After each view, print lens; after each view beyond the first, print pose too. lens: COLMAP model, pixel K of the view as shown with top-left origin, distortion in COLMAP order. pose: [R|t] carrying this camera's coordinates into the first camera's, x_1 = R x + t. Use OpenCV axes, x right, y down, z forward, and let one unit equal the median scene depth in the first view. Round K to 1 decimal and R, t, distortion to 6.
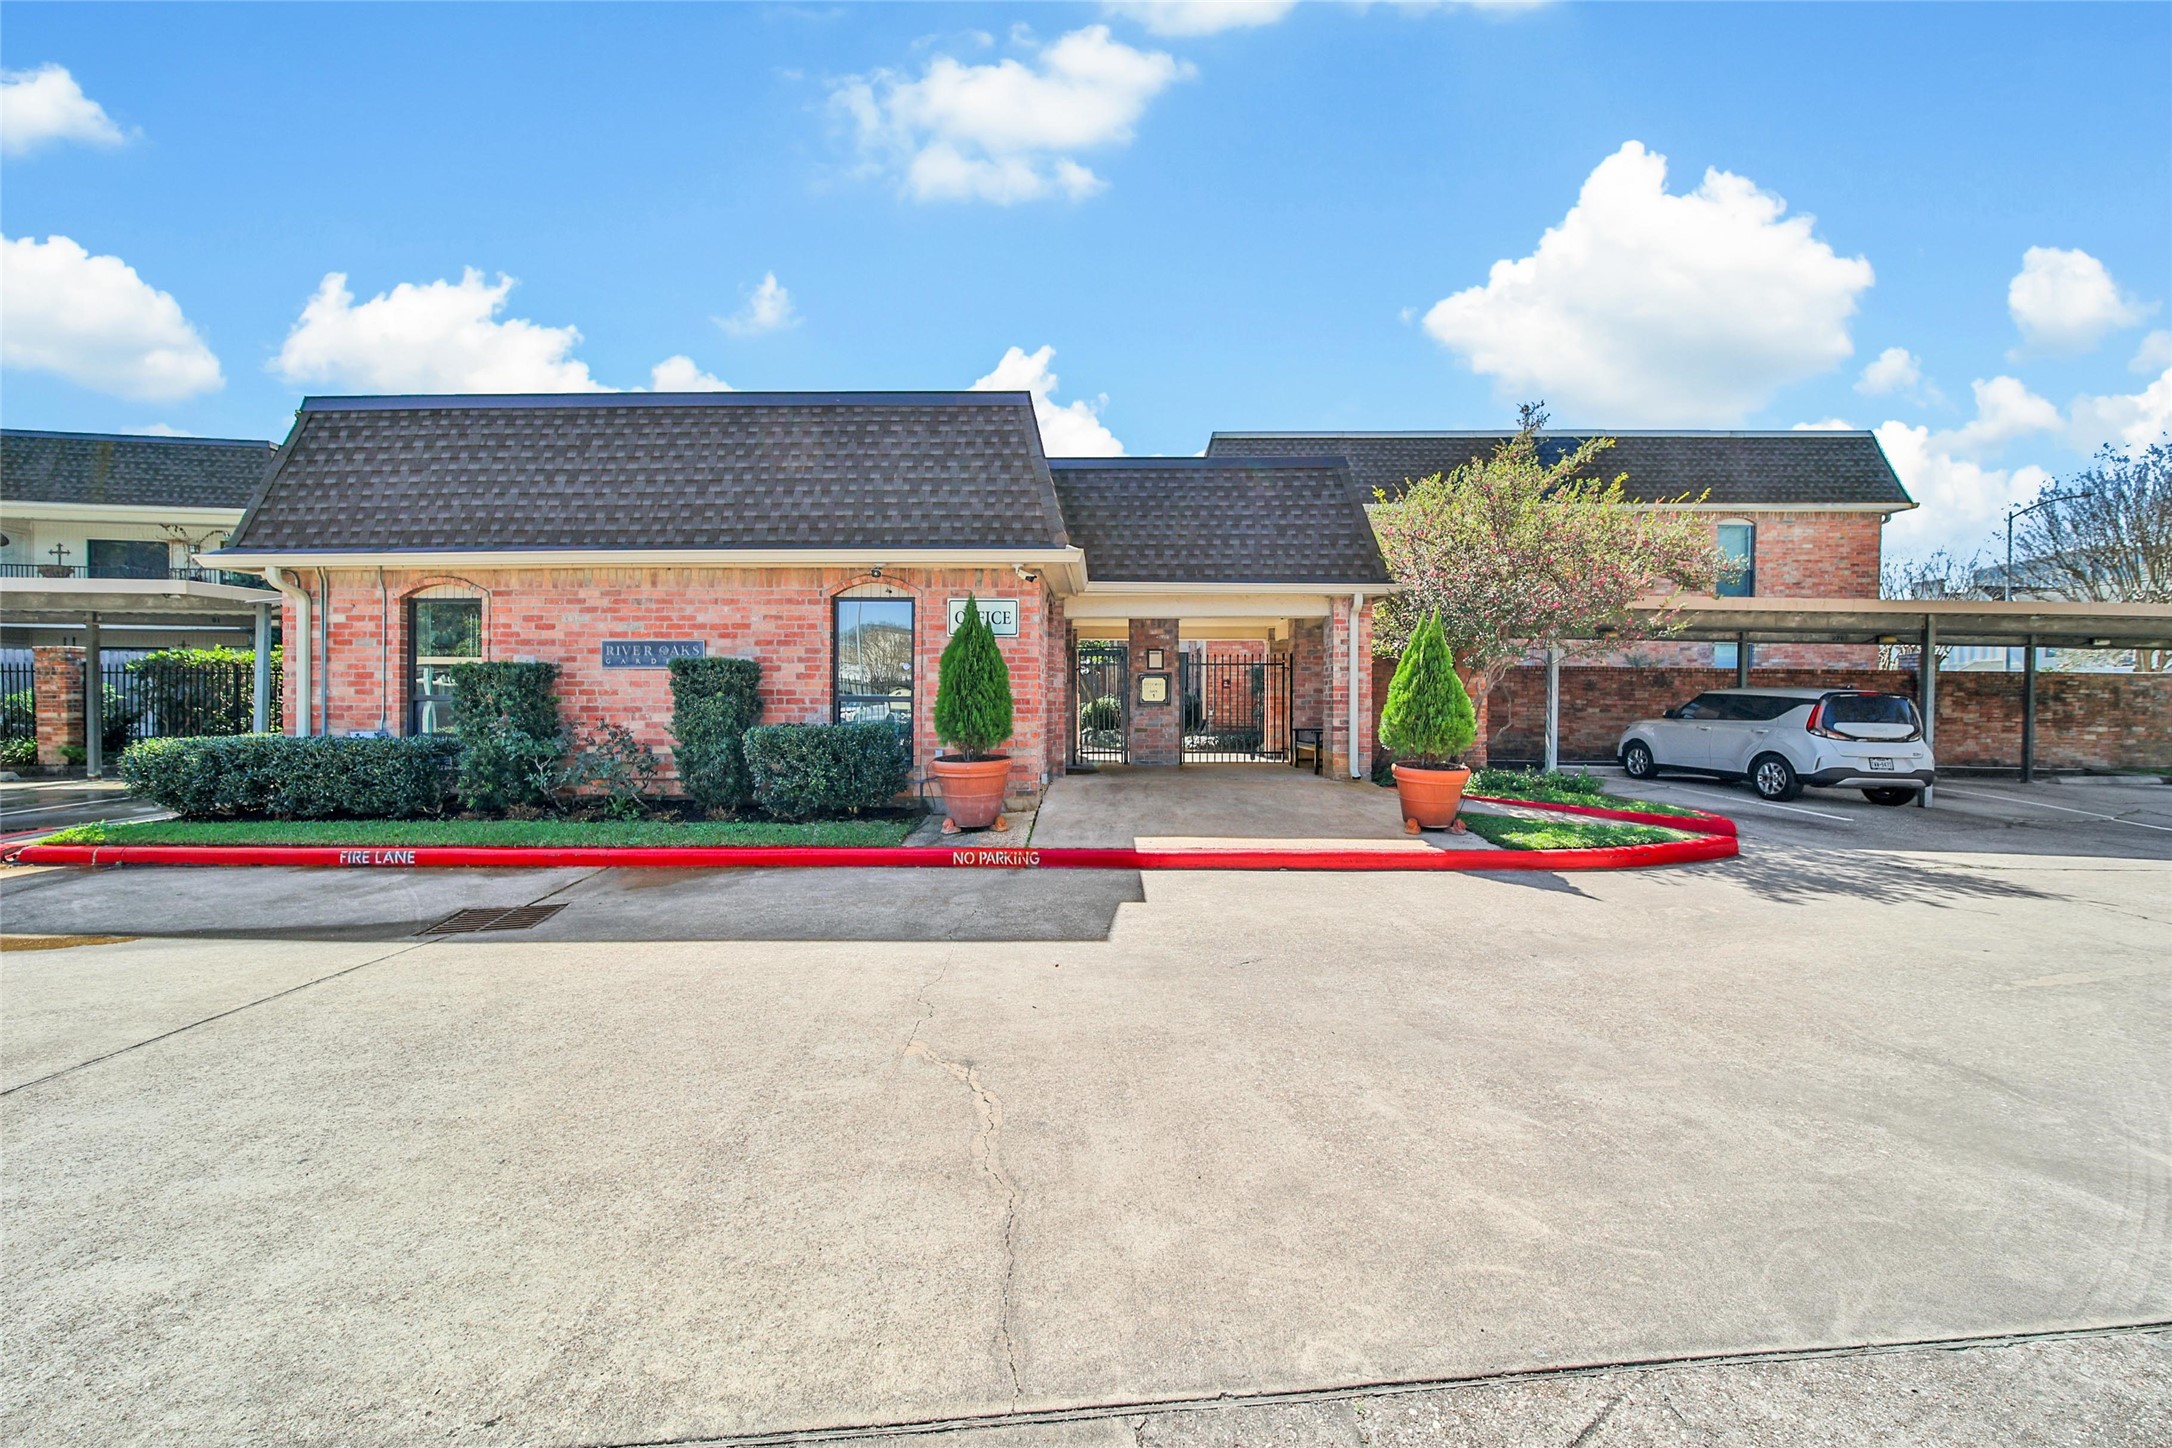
lens RADIAL K [[786.8, 0, 1086.6], [0, 786.8, 709.1], [0, 0, 1]] dist [-0.001873, 0.000140]
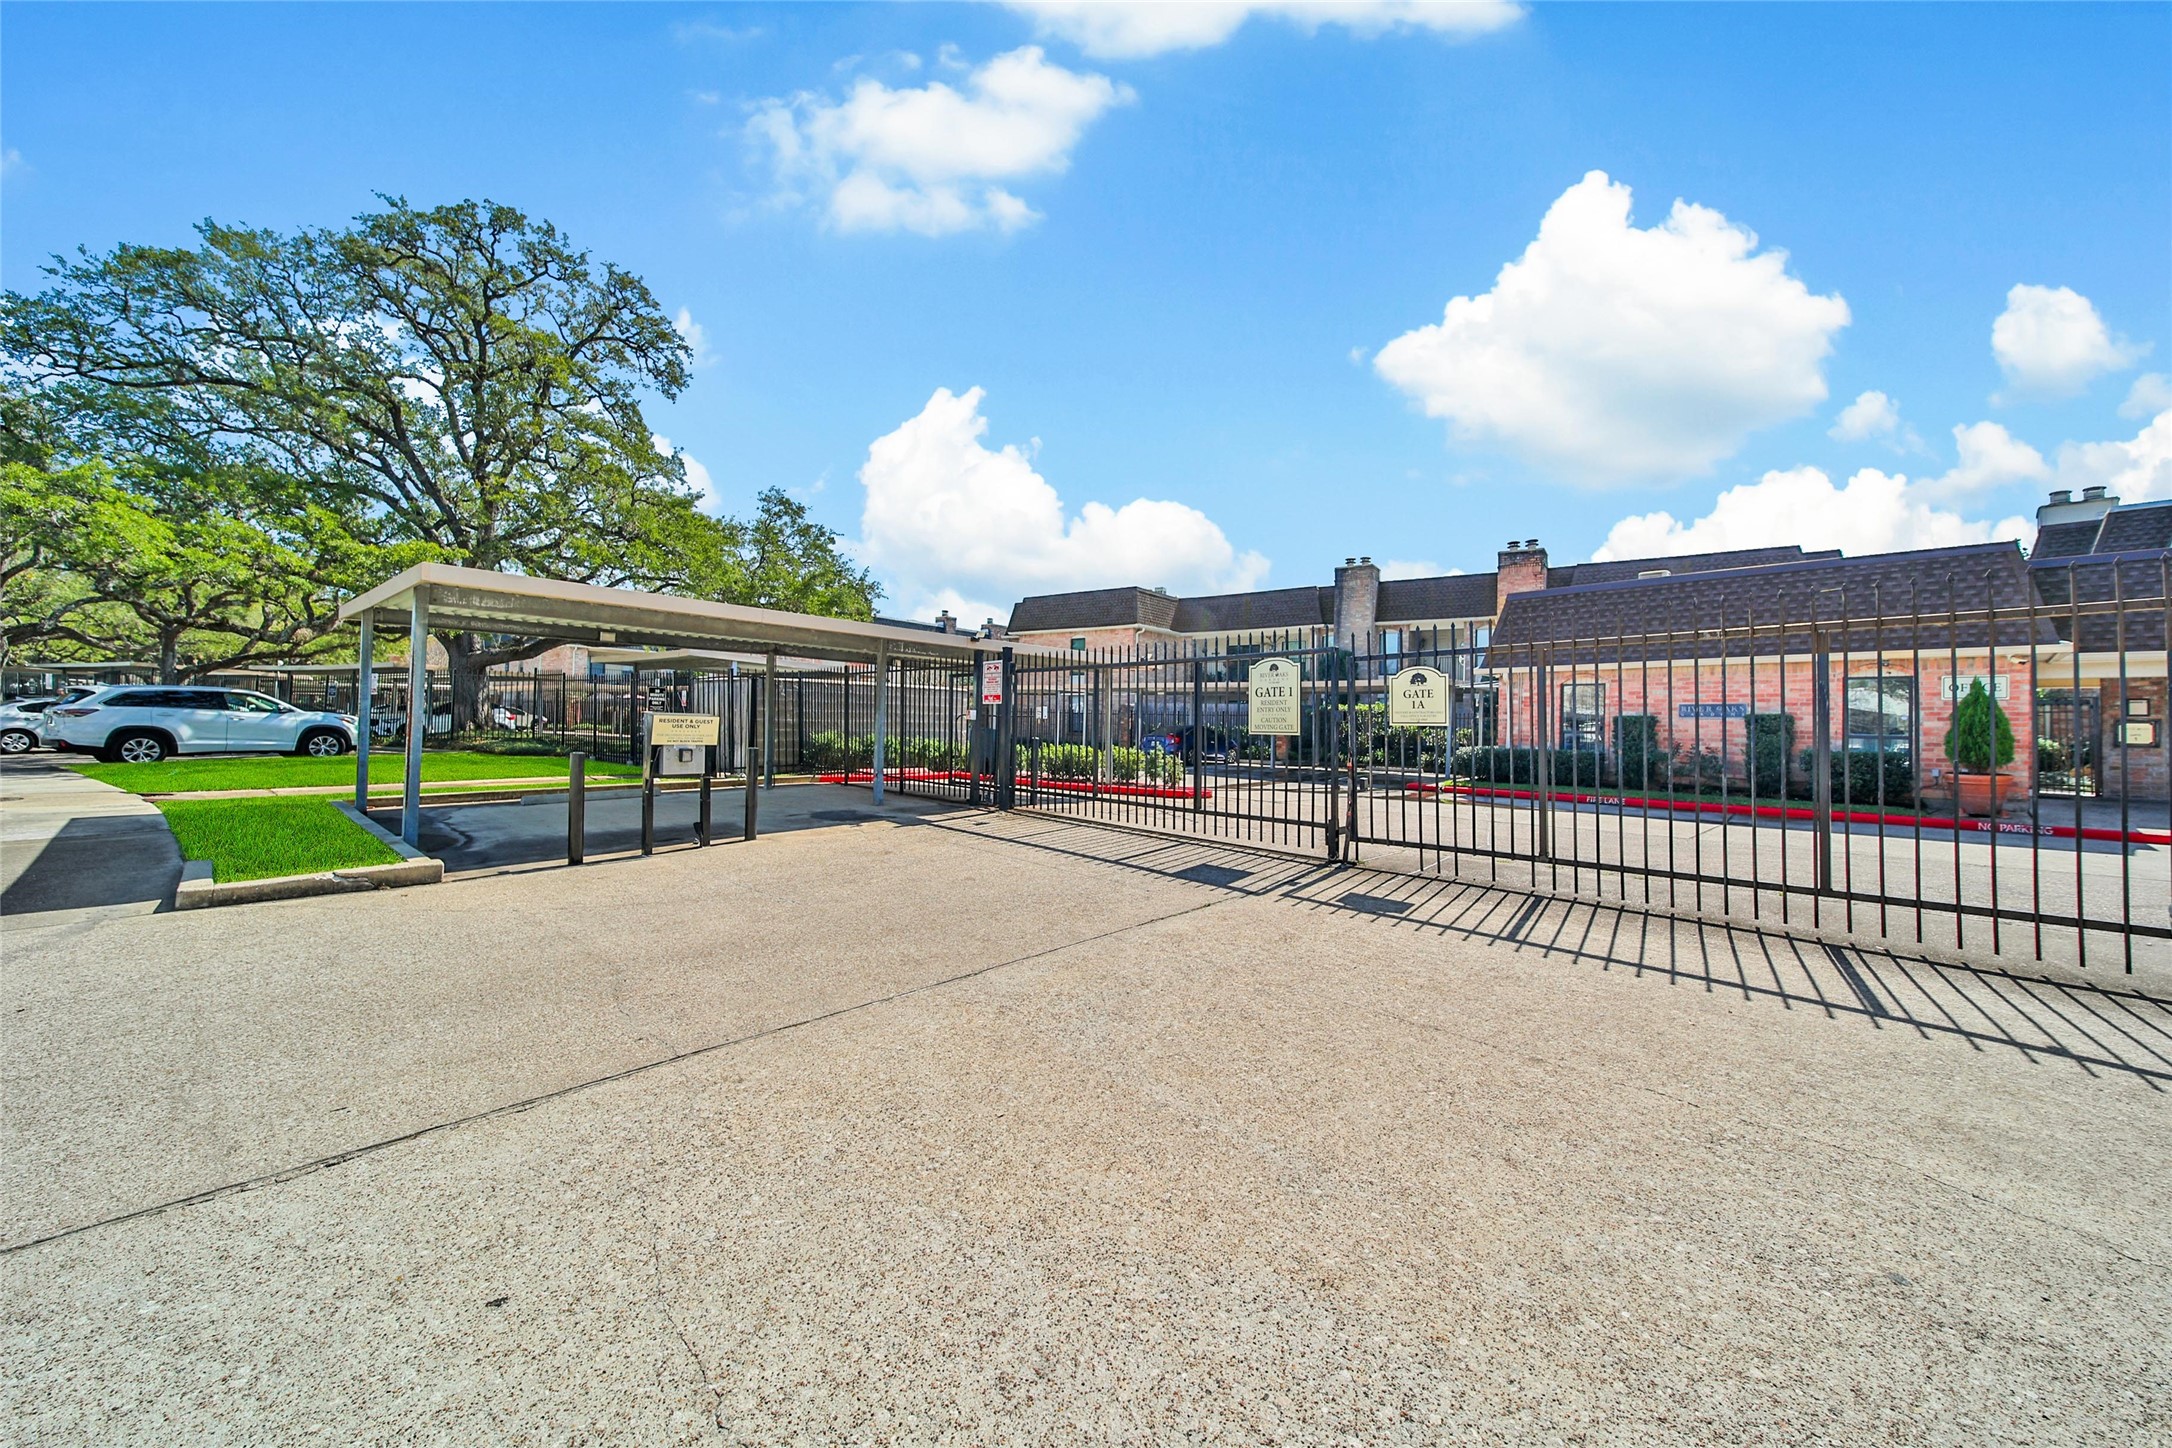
lens RADIAL K [[786.8, 0, 1083.1], [0, 786.8, 708.8], [0, 0, 1]] dist [-0.001873, 0.000140]
pose [[0.693991, -0.003657, -0.719975, -0.241798], [-0.025037, 0.999260, -0.029210, 0.018411], [0.719548, 0.038298, 0.693385, -1.405361]]
